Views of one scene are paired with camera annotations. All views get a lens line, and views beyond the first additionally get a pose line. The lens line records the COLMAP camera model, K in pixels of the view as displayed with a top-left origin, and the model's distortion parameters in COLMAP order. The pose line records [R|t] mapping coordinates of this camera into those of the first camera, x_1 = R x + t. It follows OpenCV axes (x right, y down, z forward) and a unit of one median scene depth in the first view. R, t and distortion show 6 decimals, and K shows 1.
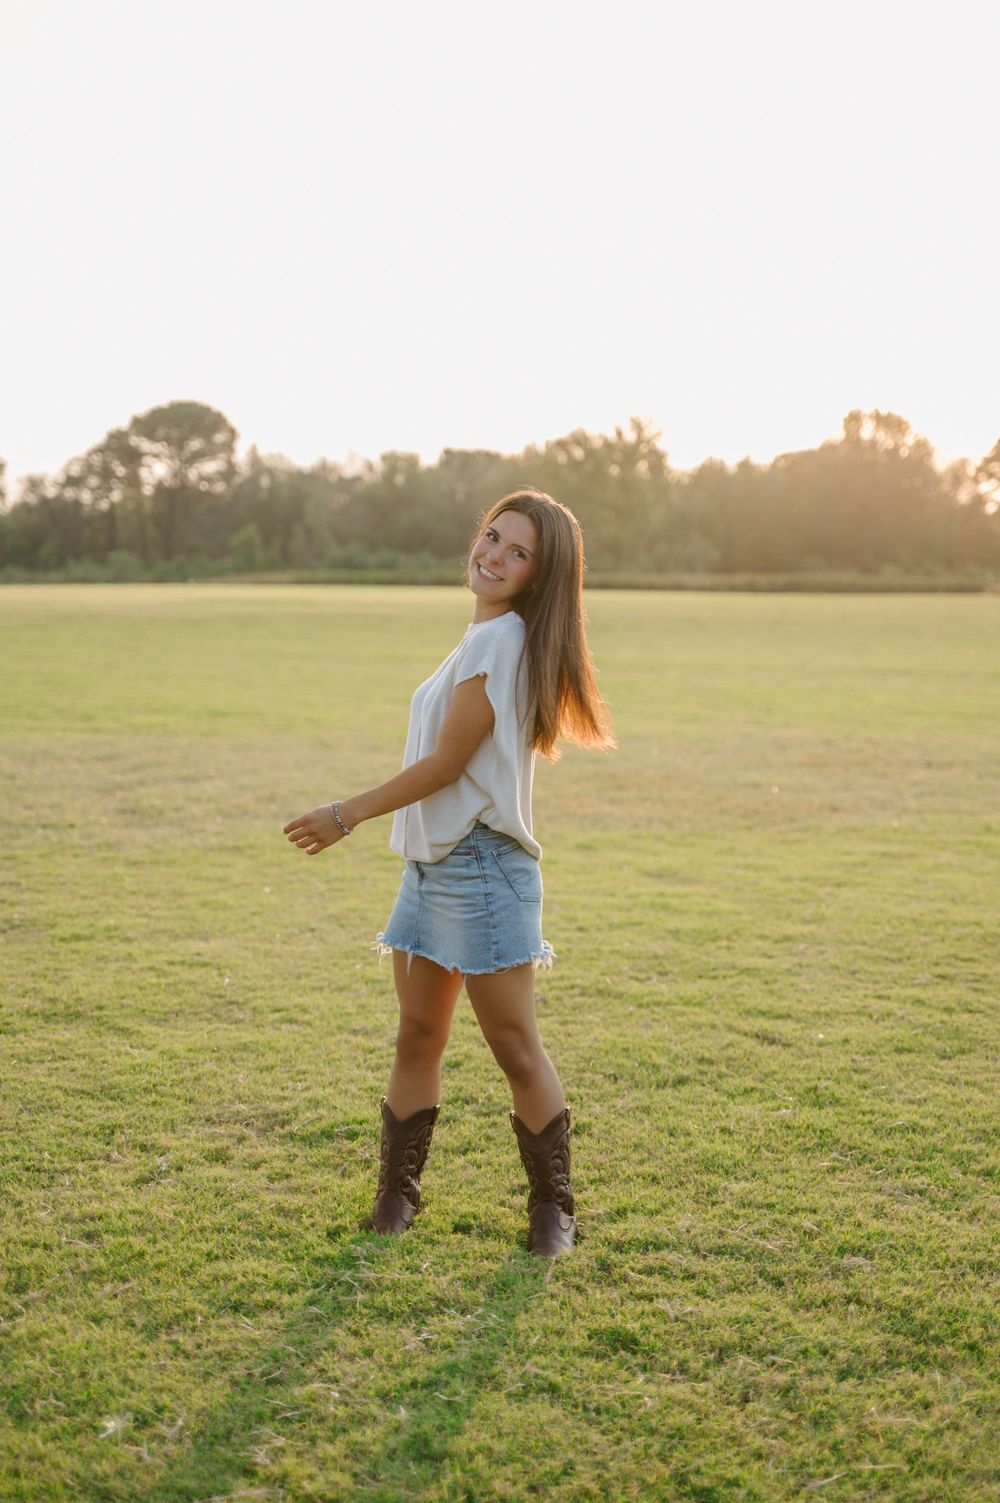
lens RADIAL K [[8026.6, 0, 500.0], [0, 8026.6, 751.5], [0, 0, 1]] dist [0.073593, -13.289311]
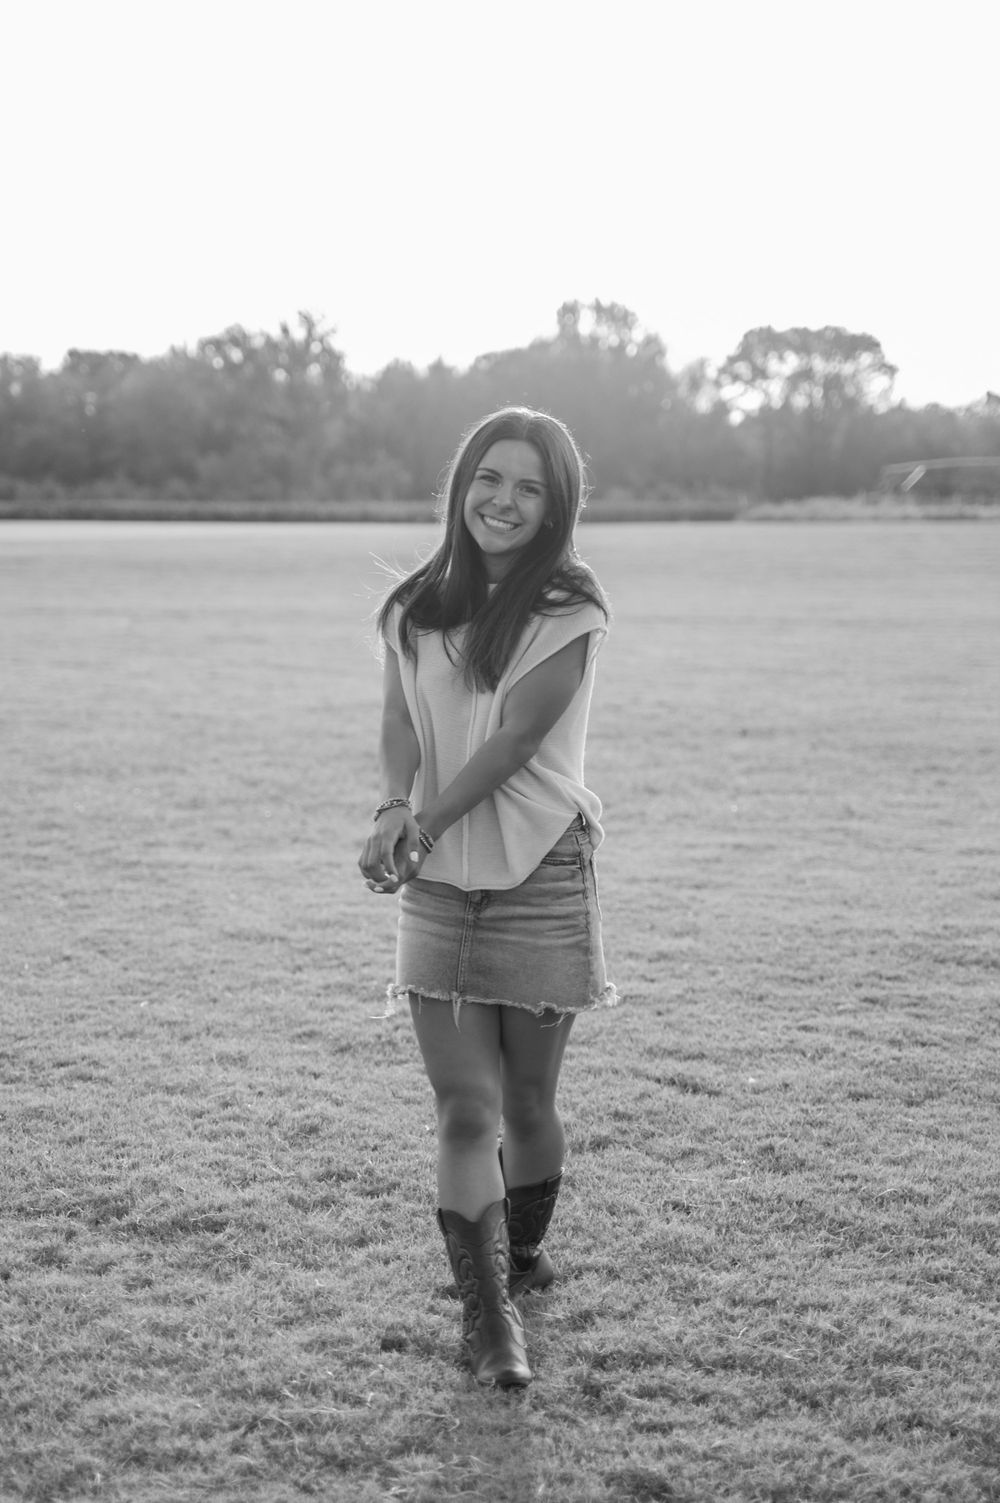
lens RADIAL K [[8026.6, 0, 500.0], [0, 8026.6, 751.5], [0, 0, 1]] dist [0.073593, -13.289311]
pose [[0.978946, -0.017660, 0.203354, -0.146910], [0.015250, 0.999794, 0.013415, -0.008415], [-0.203549, -0.010032, 0.979013, 0.223348]]
